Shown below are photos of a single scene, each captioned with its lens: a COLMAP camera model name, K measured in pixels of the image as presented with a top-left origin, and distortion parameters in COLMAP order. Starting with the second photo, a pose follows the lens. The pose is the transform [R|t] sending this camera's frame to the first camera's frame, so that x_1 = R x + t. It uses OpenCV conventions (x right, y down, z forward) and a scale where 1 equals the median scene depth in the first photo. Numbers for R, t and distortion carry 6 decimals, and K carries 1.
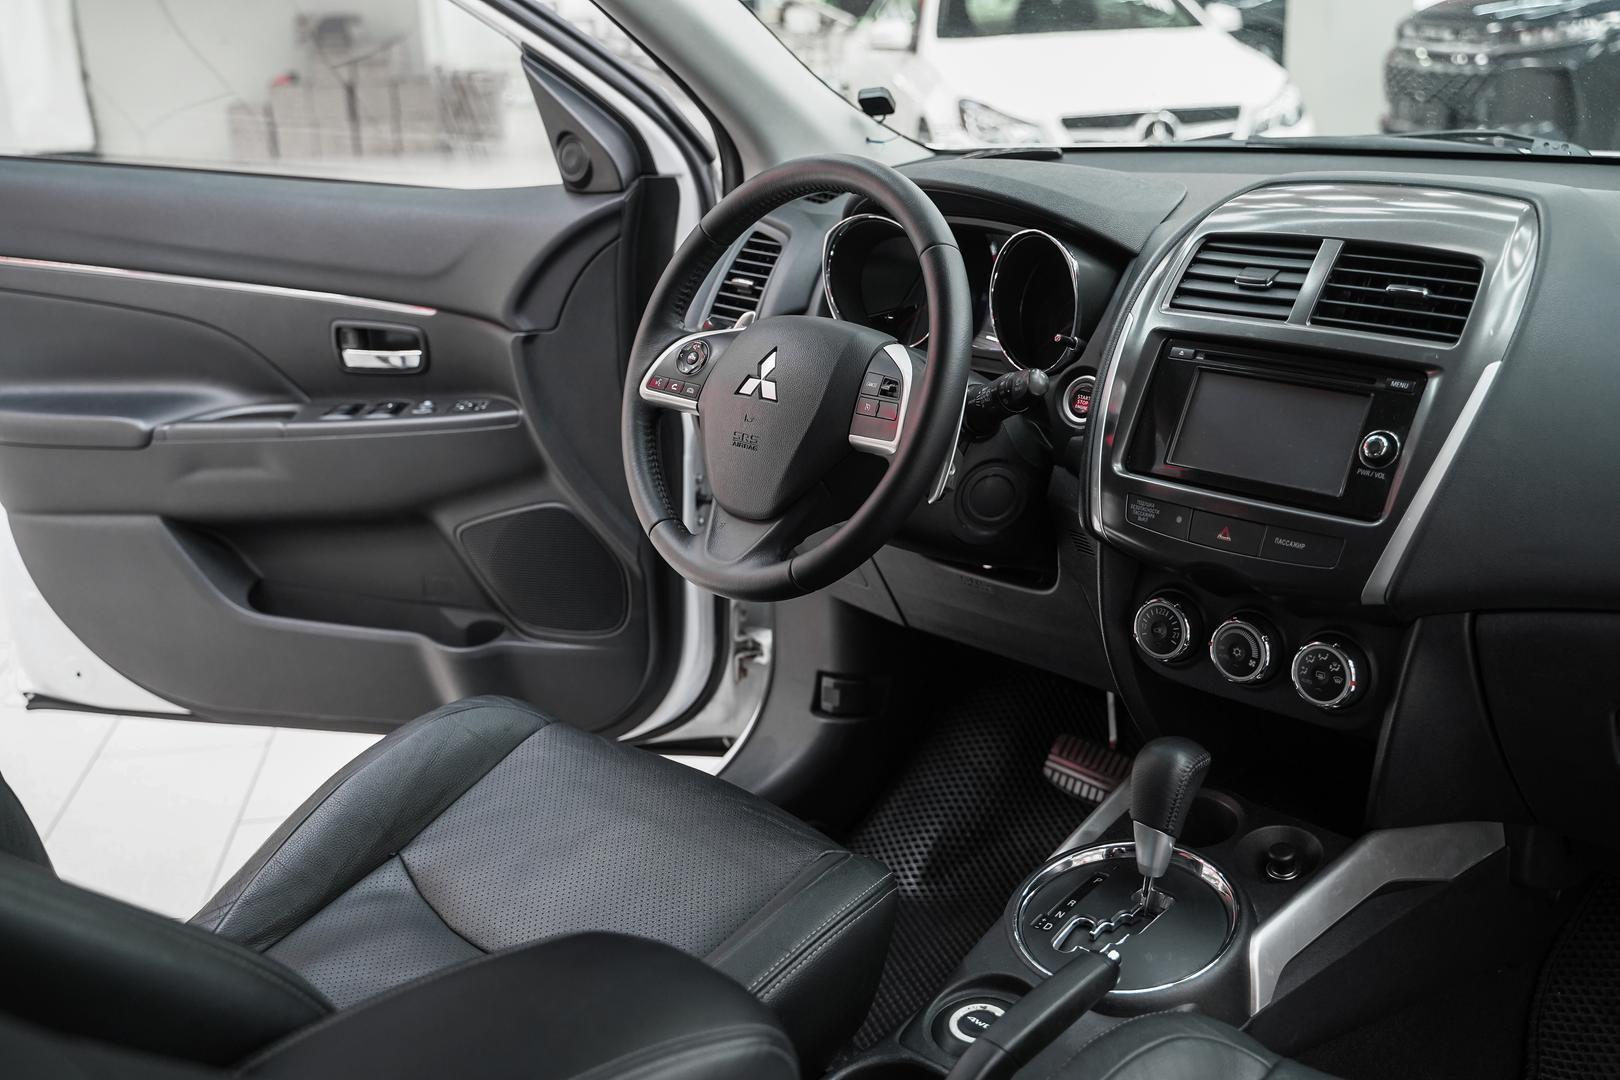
lens RADIAL K [[1676.1, 0, 810.0], [0, 1676.1, 540.0], [0, 0, 1]] dist [-0.001045, 0.021310]
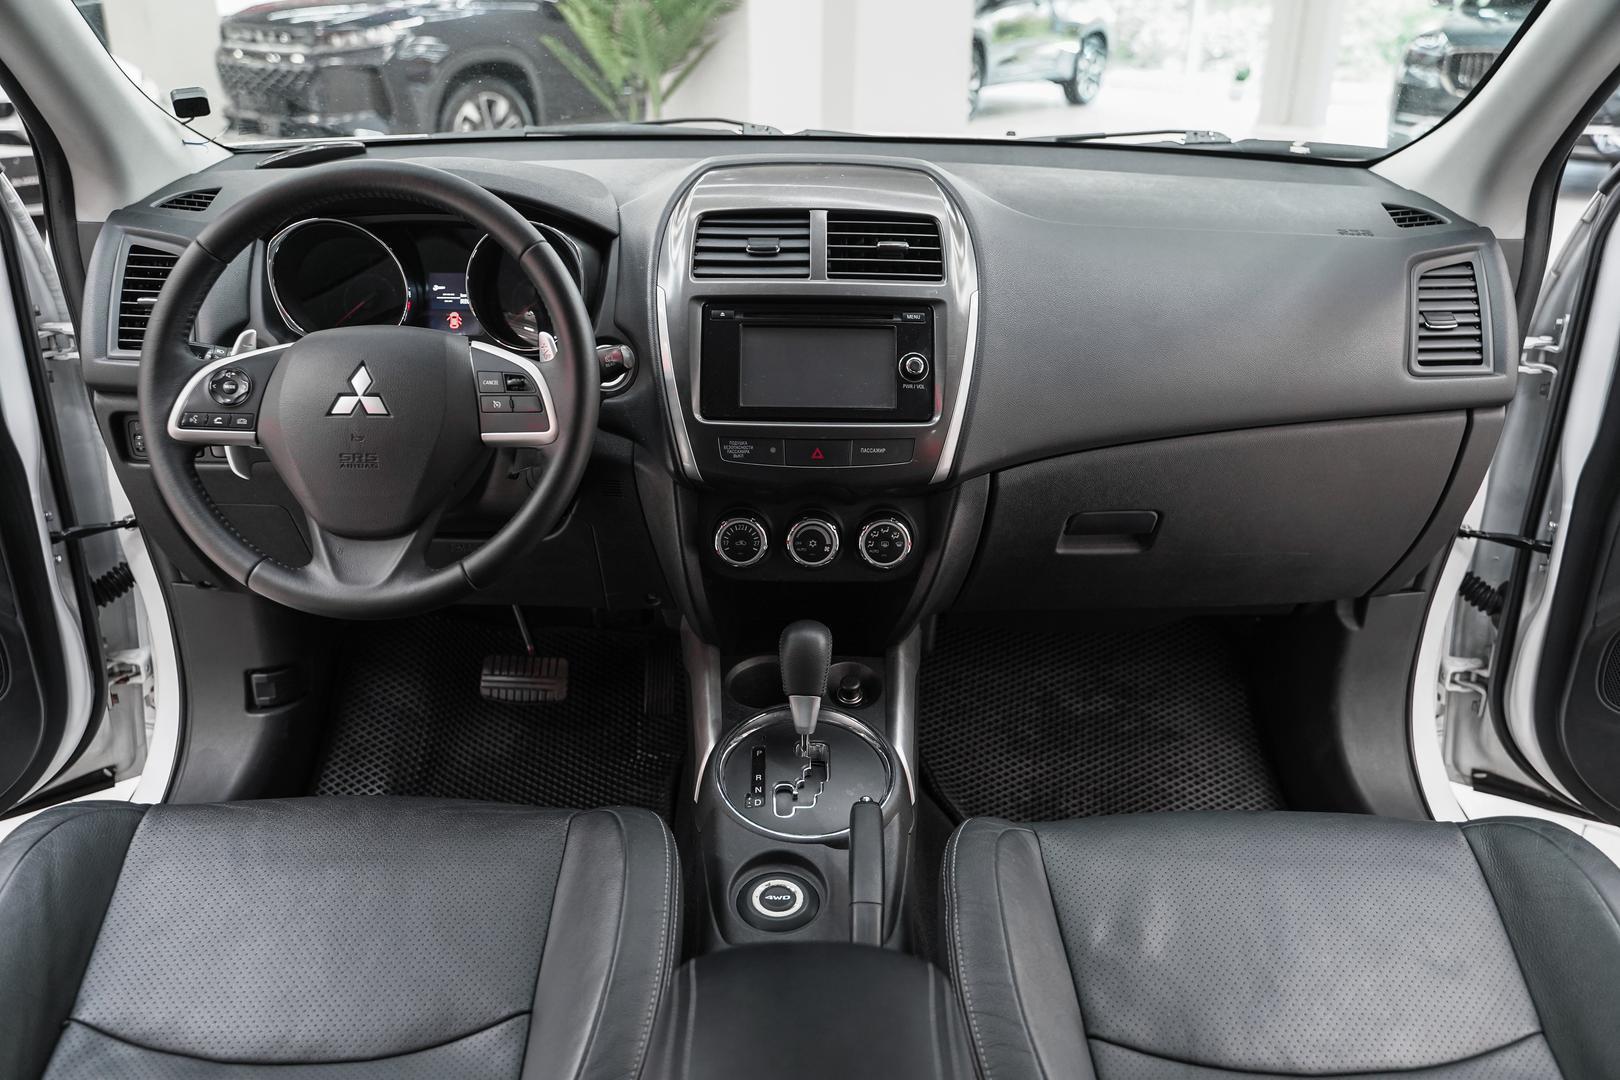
lens RADIAL K [[1277.7, 0, 810.0], [0, 1277.7, 540.0], [0, 0, 1]] dist [-0.011556, 0.004108]
pose [[0.701673, -0.244749, 0.669143, -0.363129], [0.187938, 0.969467, 0.157523, -0.081745], [-0.687266, 0.015227, 0.726246, 0.275364]]
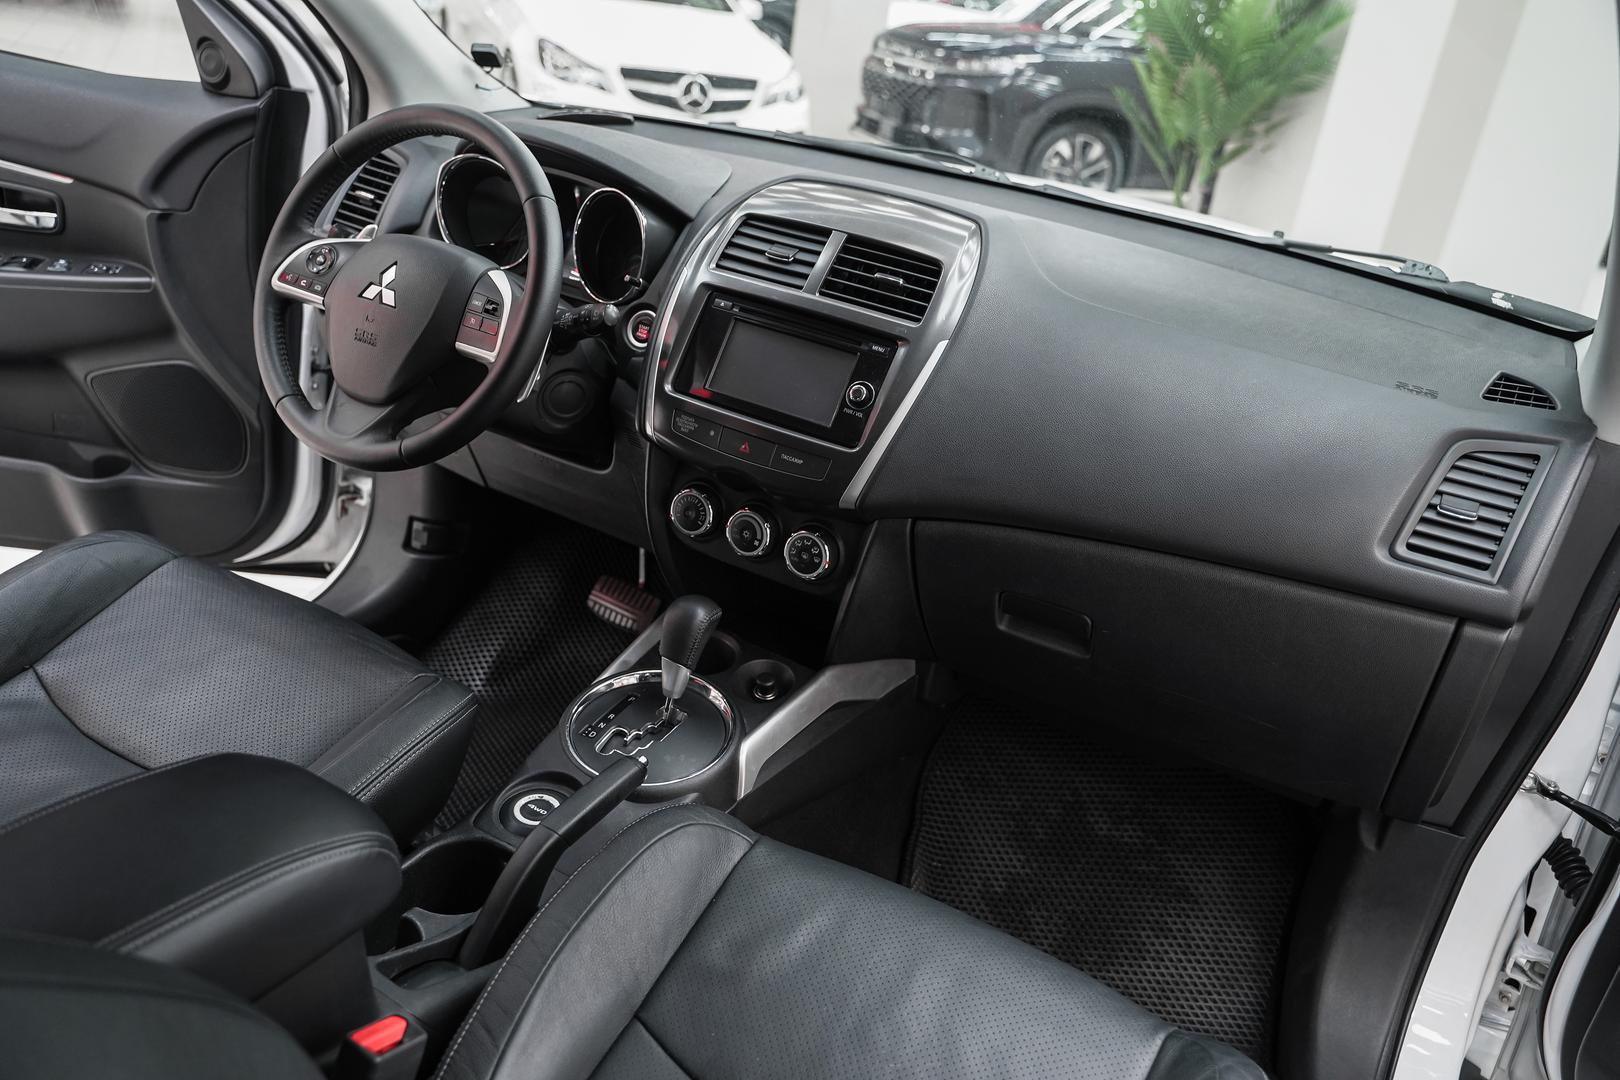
lens RADIAL K [[1286.4, 0, 810.0], [0, 1286.4, 540.0], [0, 0, 1]] dist [-0.014092, 0.007477]
pose [[0.947623, 0.047233, 0.315878, -0.020467], [-0.081810, 0.991906, 0.097109, -0.030084], [-0.308735, -0.117865, 0.943817, 0.009801]]
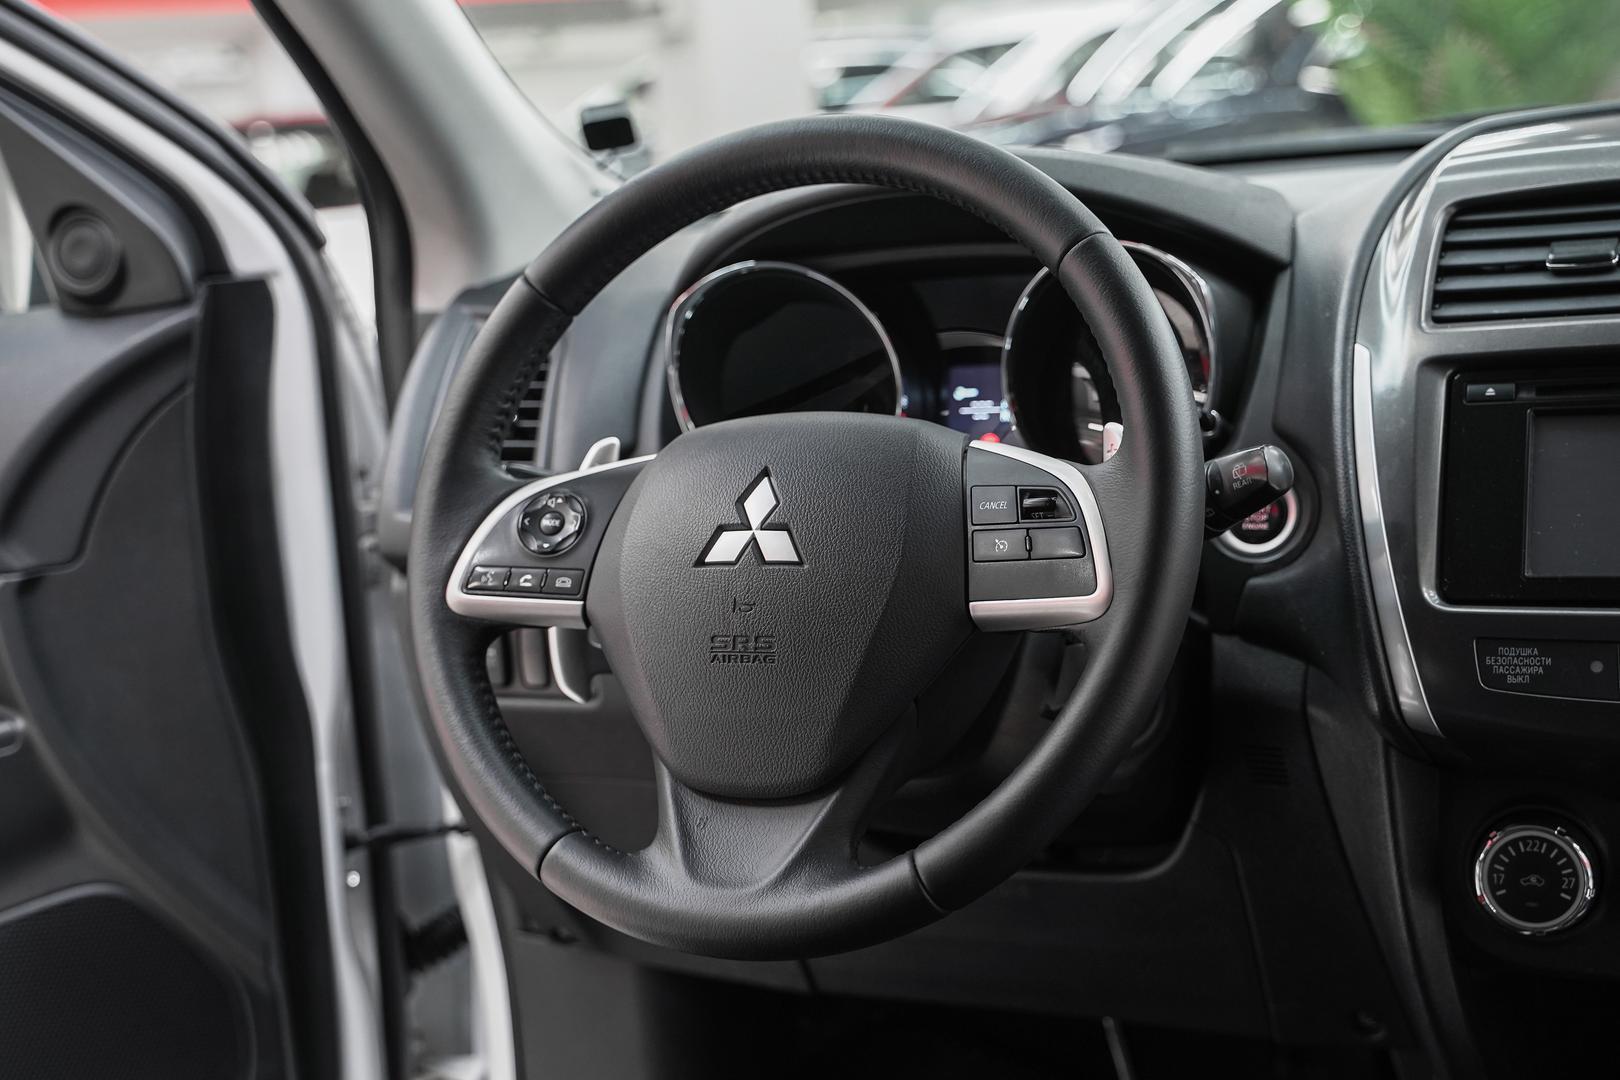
lens RADIAL K [[2226.7, 0, 810.0], [0, 2226.7, 540.0], [0, 0, 1]] dist [0.033090, -0.028253]
pose [[0.930329, -0.105797, 0.351133, -0.256085], [0.161886, 0.977620, -0.134359, 0.003762], [-0.329060, 0.181842, 0.926635, 0.348795]]
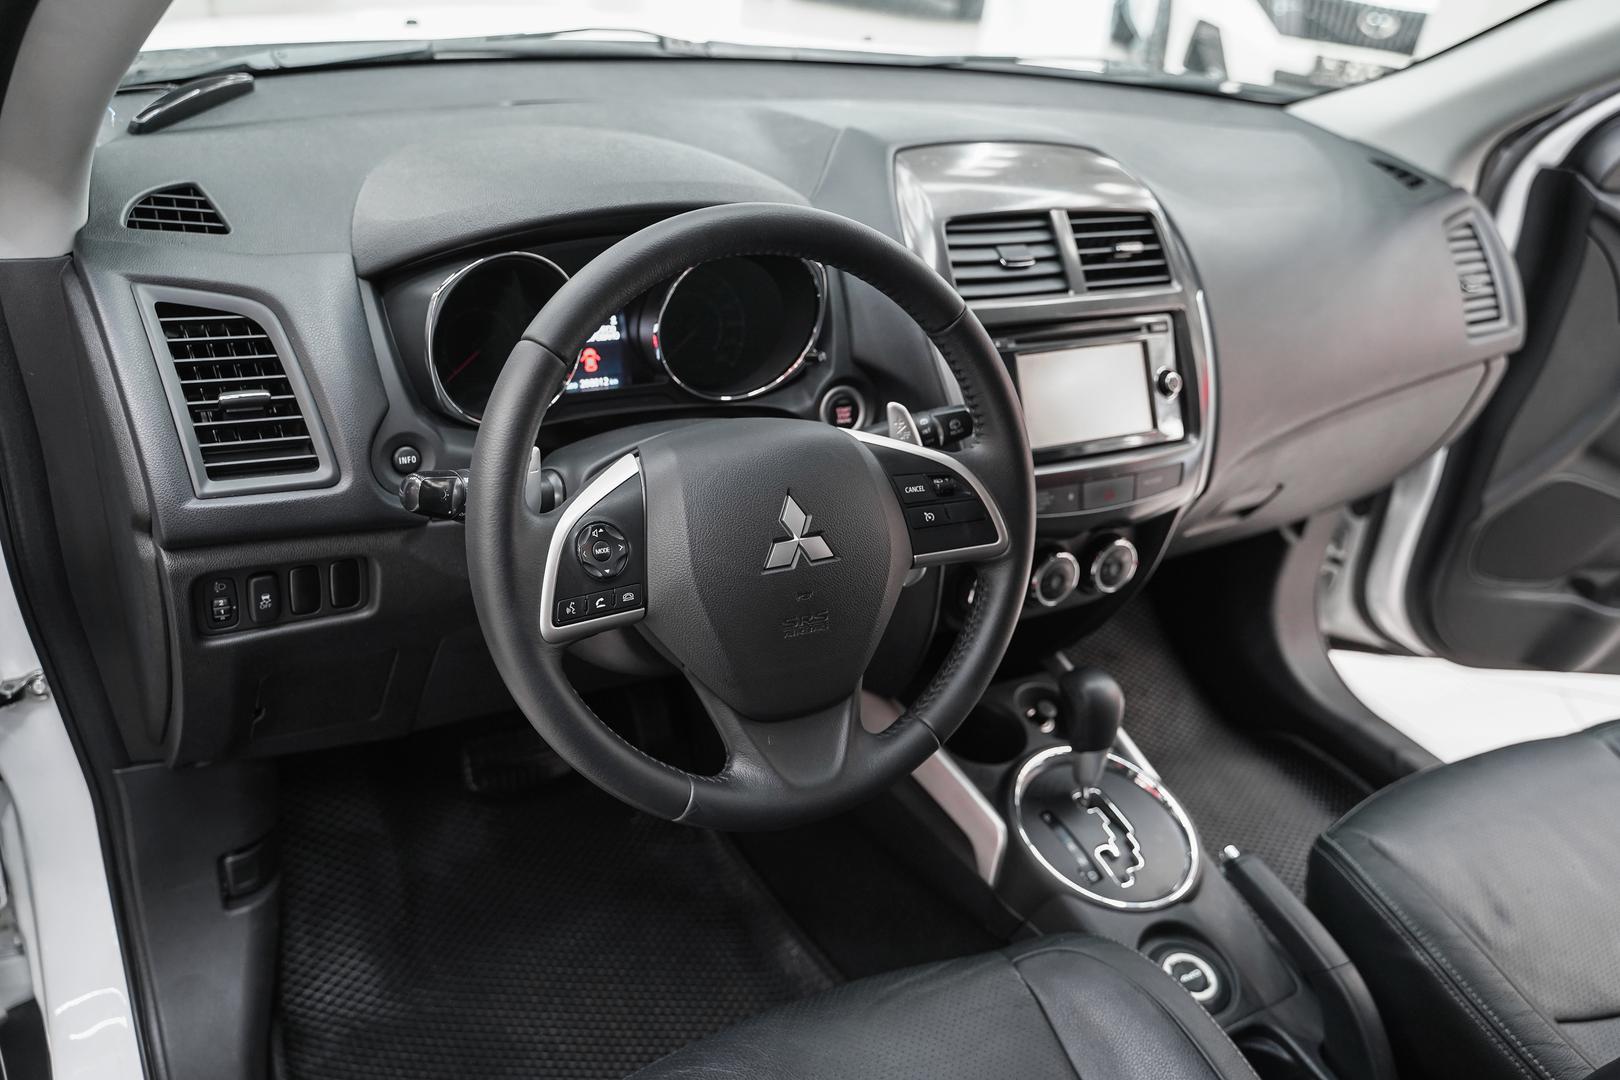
lens RADIAL K [[1300.9, 0, 810.0], [0, 1300.9, 540.0], [0, 0, 1]] dist [-0.004508, -0.002133]
pose [[0.250127, -0.423229, 0.870812, -0.515648], [0.173336, 0.904445, 0.389788, -0.312455], [-0.952571, 0.053446, 0.299587, 0.823345]]
